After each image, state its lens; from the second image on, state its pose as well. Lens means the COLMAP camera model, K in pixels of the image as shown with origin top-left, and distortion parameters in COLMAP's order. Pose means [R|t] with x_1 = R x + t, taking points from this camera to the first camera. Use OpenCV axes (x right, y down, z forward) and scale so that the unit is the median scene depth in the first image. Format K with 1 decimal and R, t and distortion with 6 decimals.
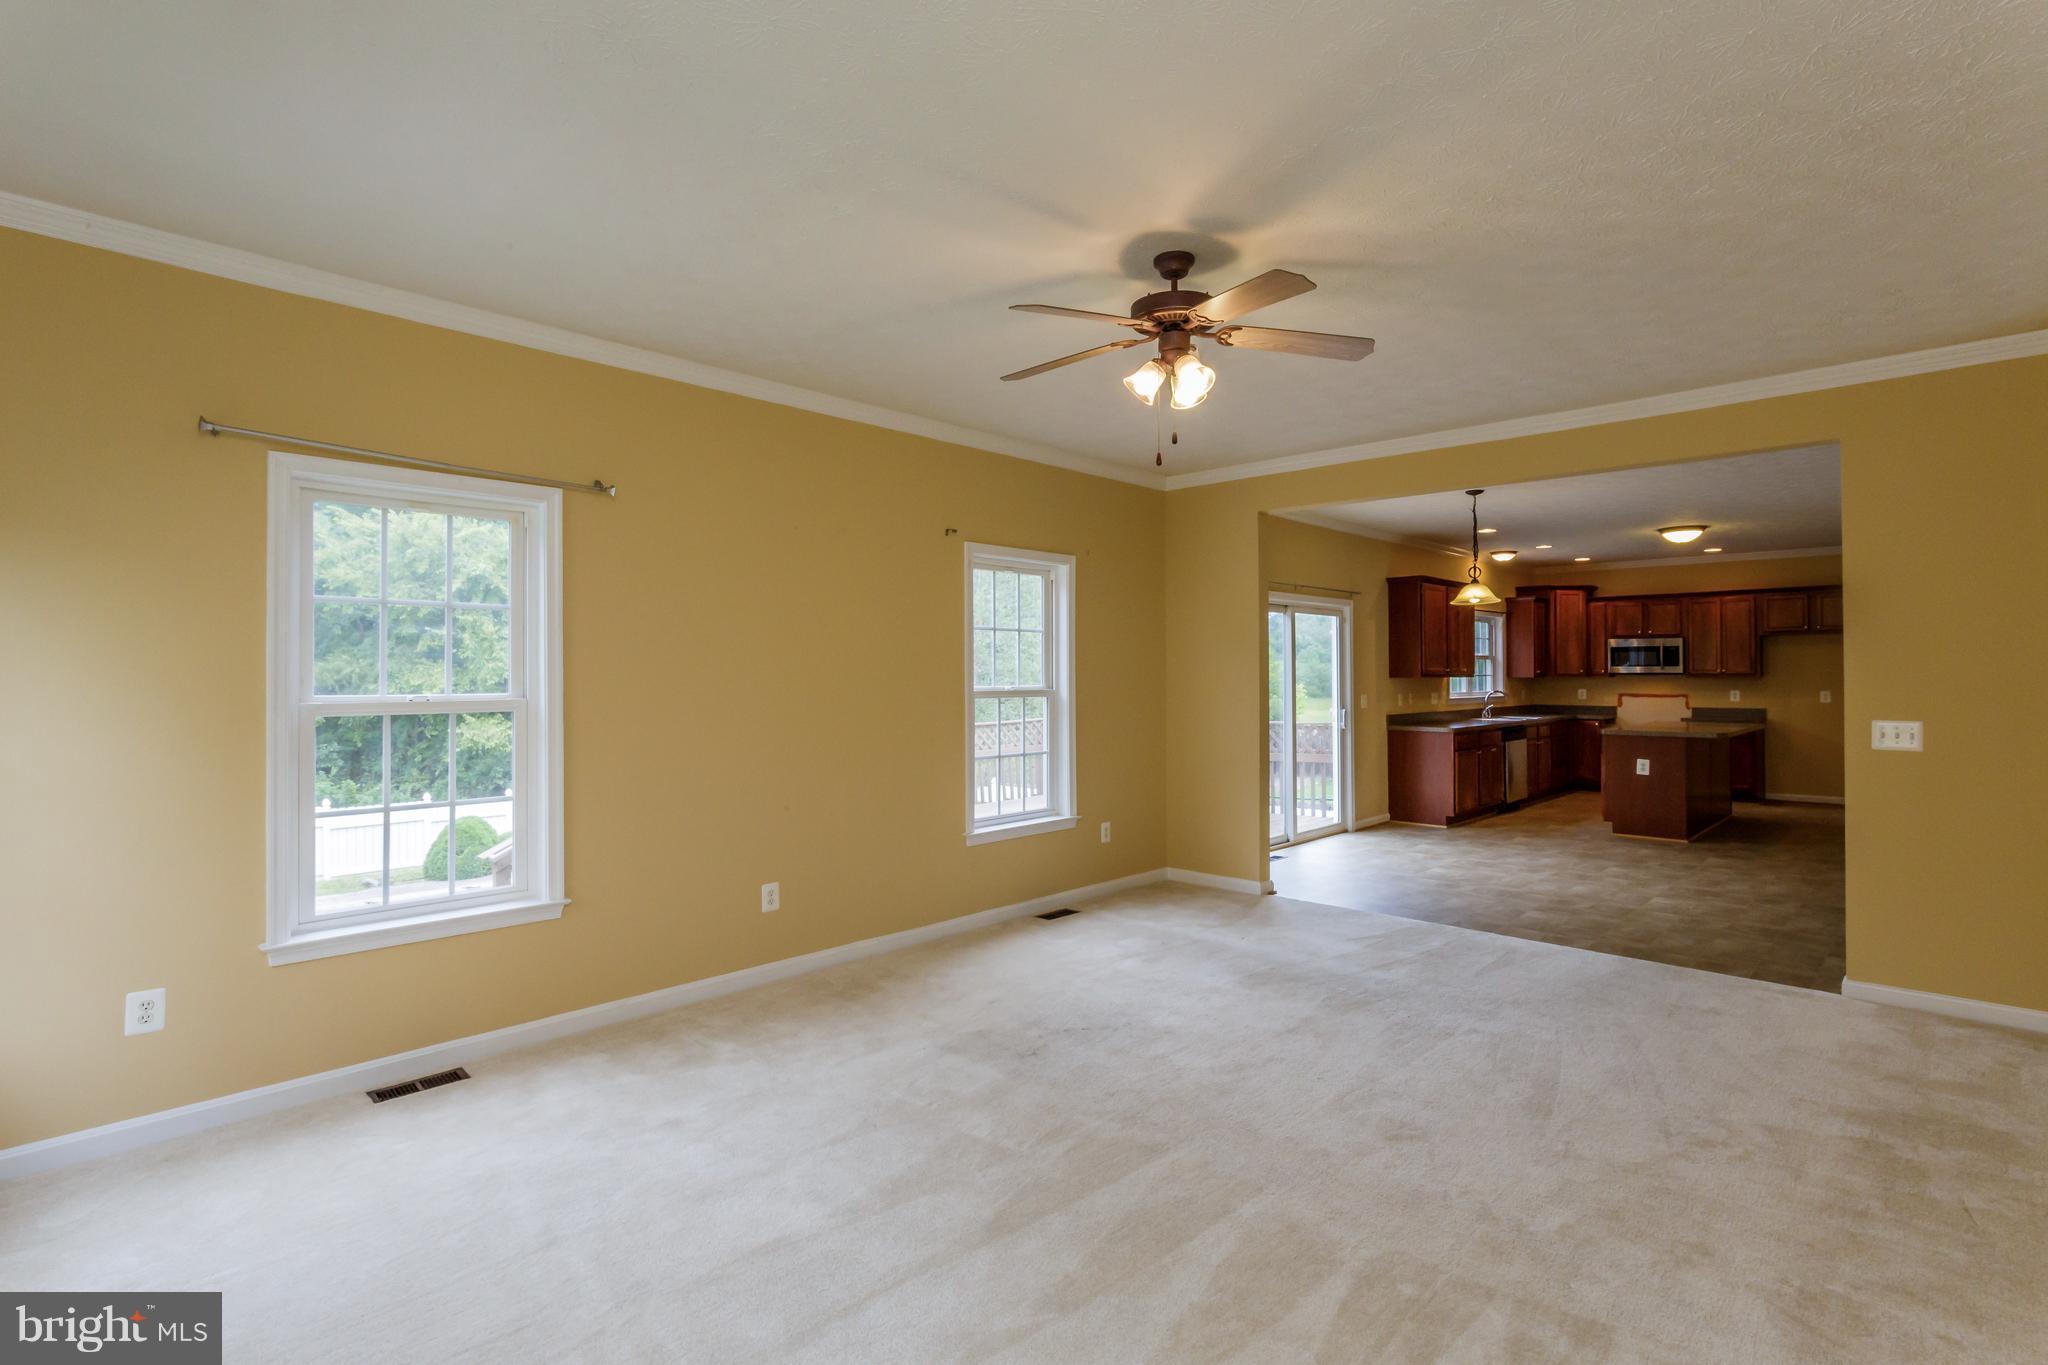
lens RADIAL K [[951.2, 0, 1024.0], [0, 951.2, 682.5], [0, 0, 1]] dist [-0.016120, 0.000276]
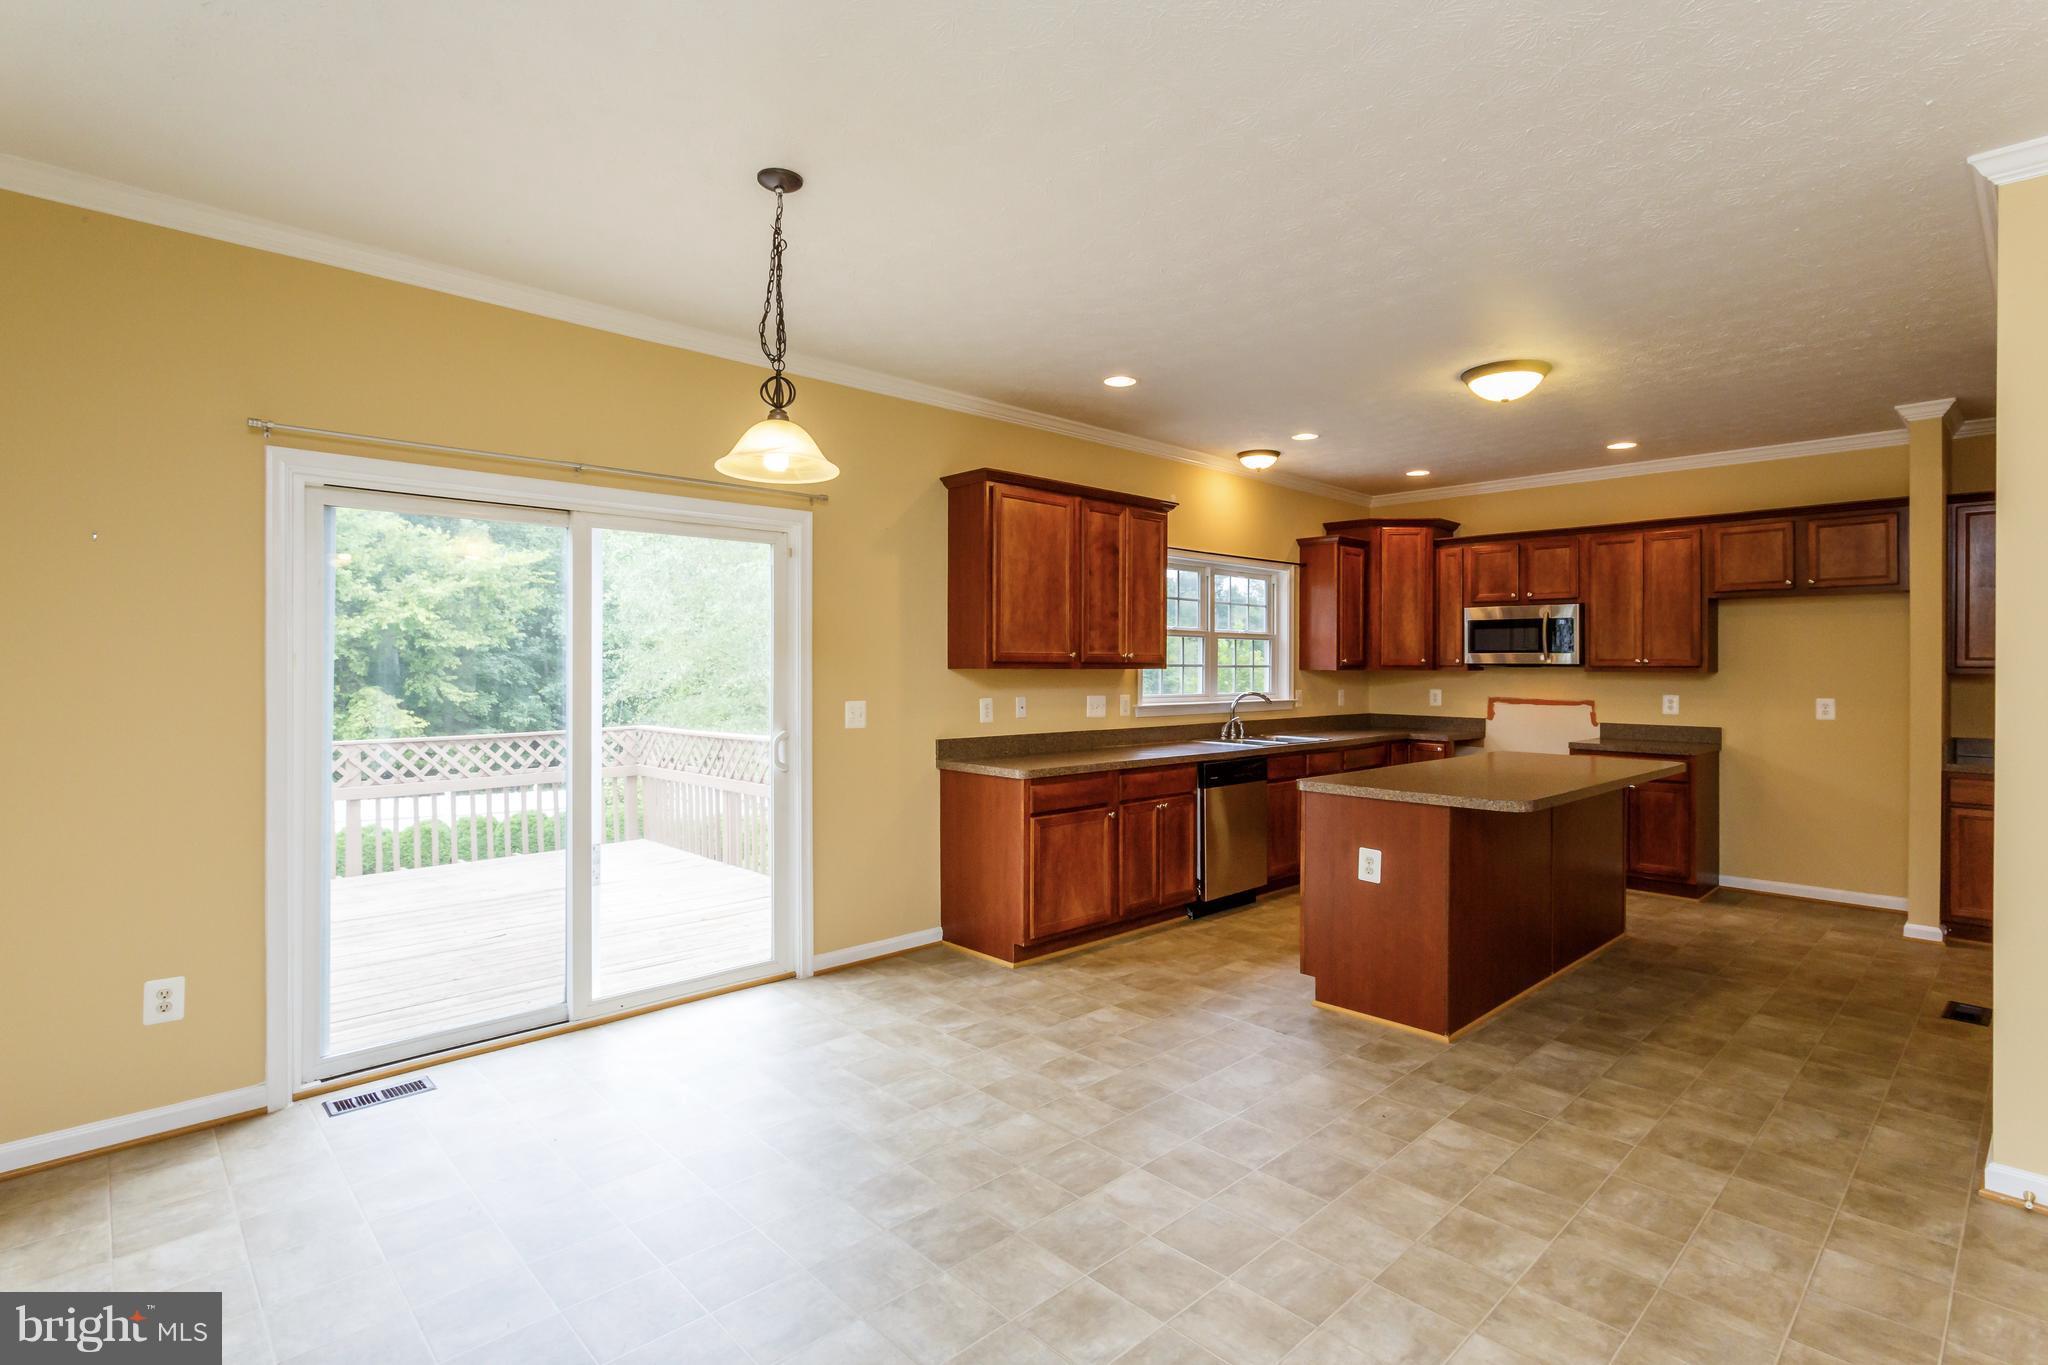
lens RADIAL K [[996.0, 0, 1024.0], [0, 996.0, 682.5], [0, 0, 1]] dist [-0.000754, 0.000011]
pose [[0.999783, 0.008259, -0.019106, 0.374726], [-0.008044, 0.999904, 0.011295, -0.003219], [0.019197, -0.011139, 0.999754, 0.386319]]
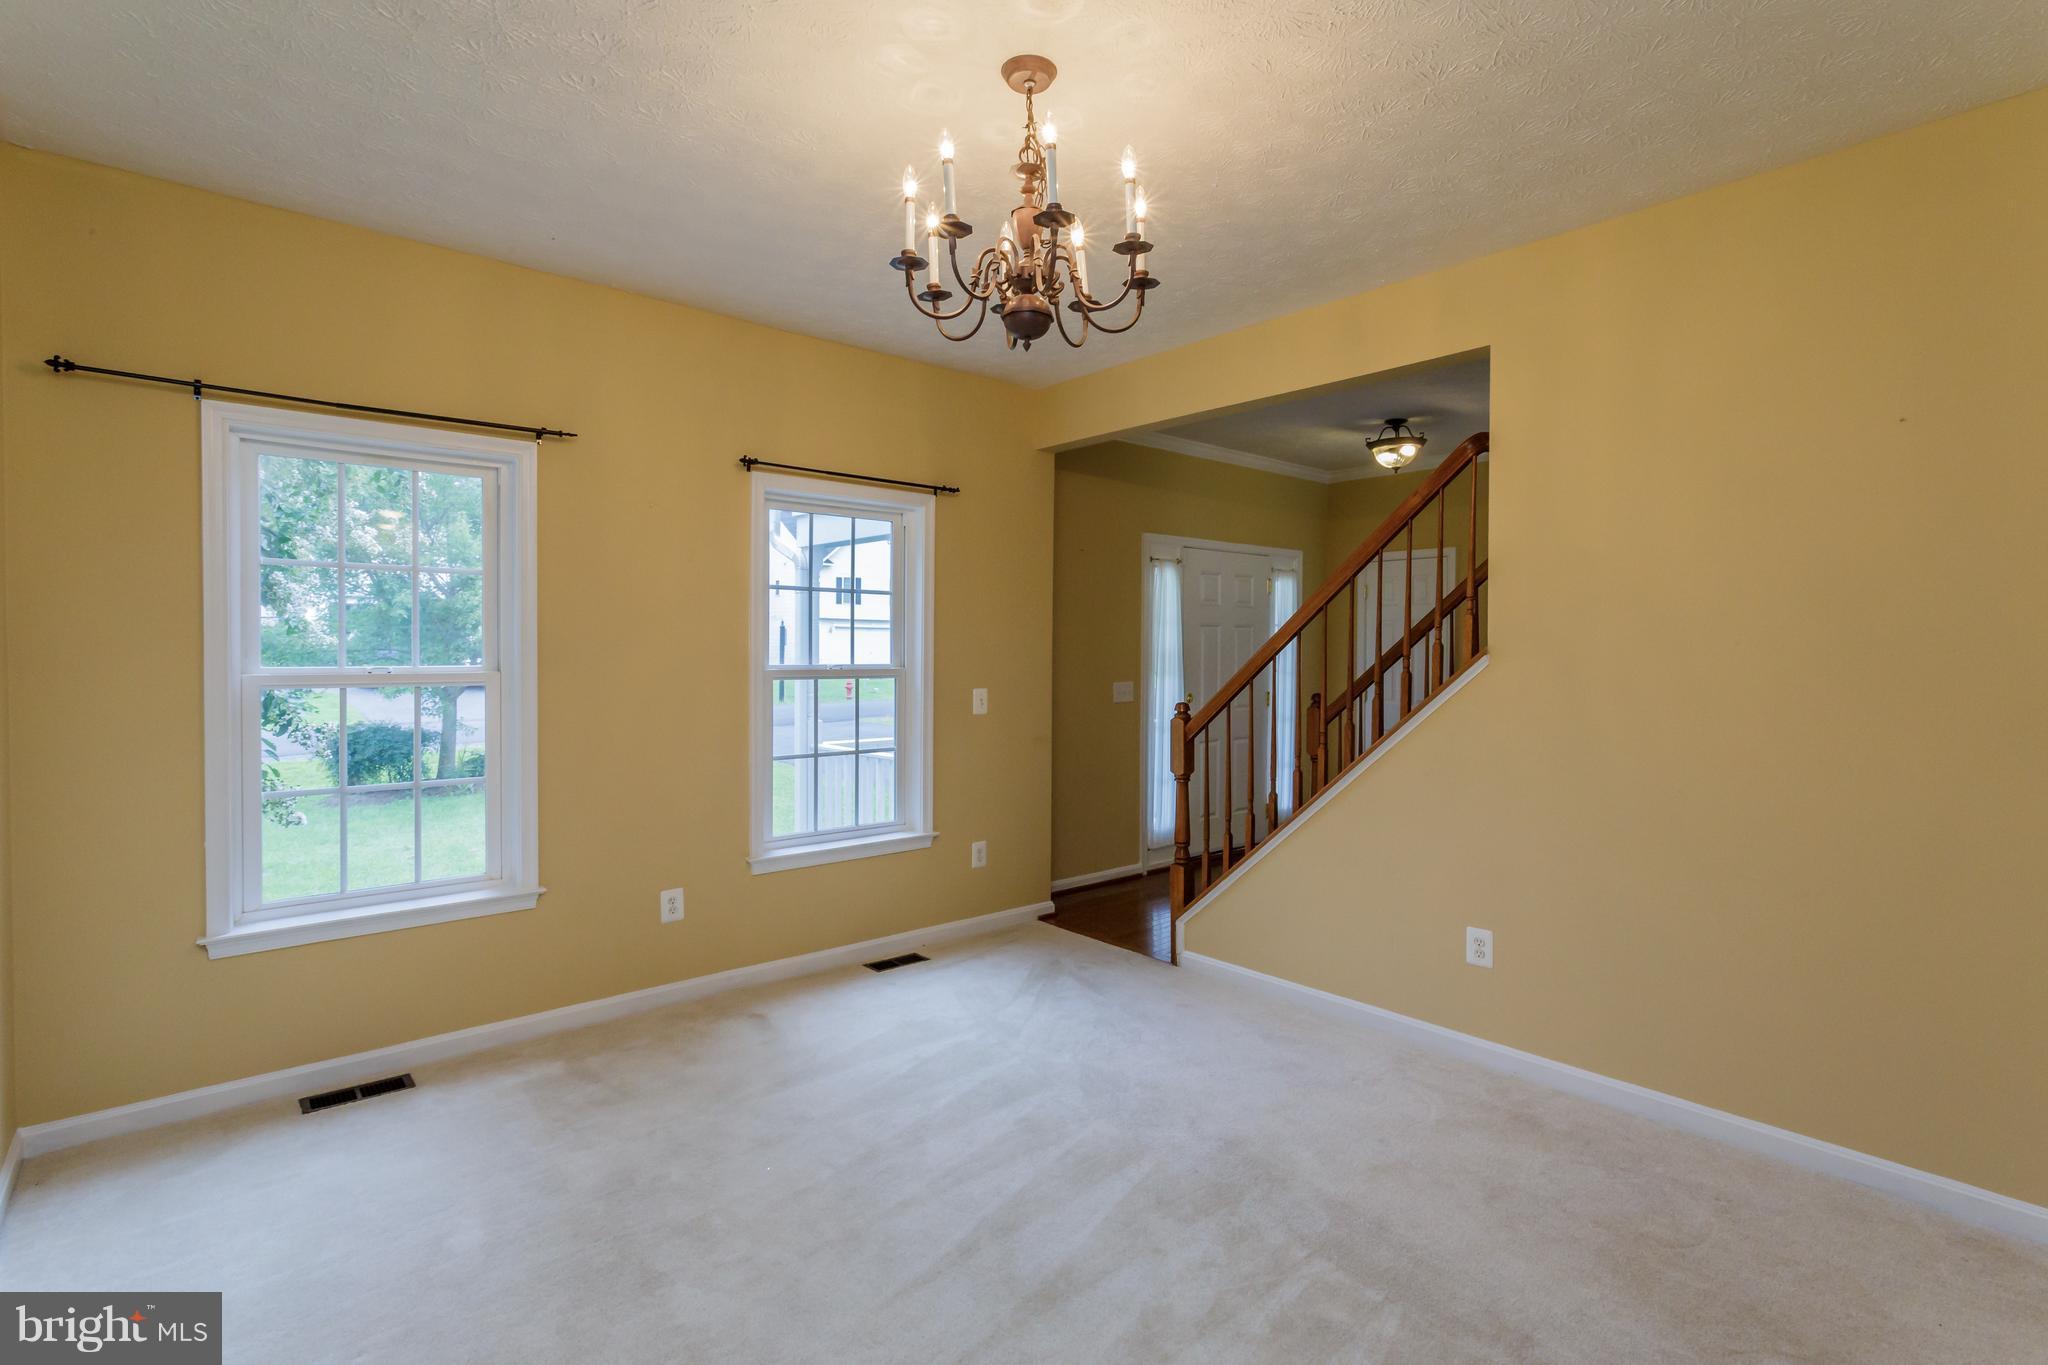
lens RADIAL K [[984.8, 0, 1022.6], [0, 984.8, 665.0], [0, 0, 1]] dist [0.042906, -0.000014]
pose [[0.993515, 0.008594, -0.113372, 0.168645], [-0.007485, 0.999920, 0.010206, -0.002847], [0.113451, -0.009292, 0.993500, 0.168110]]
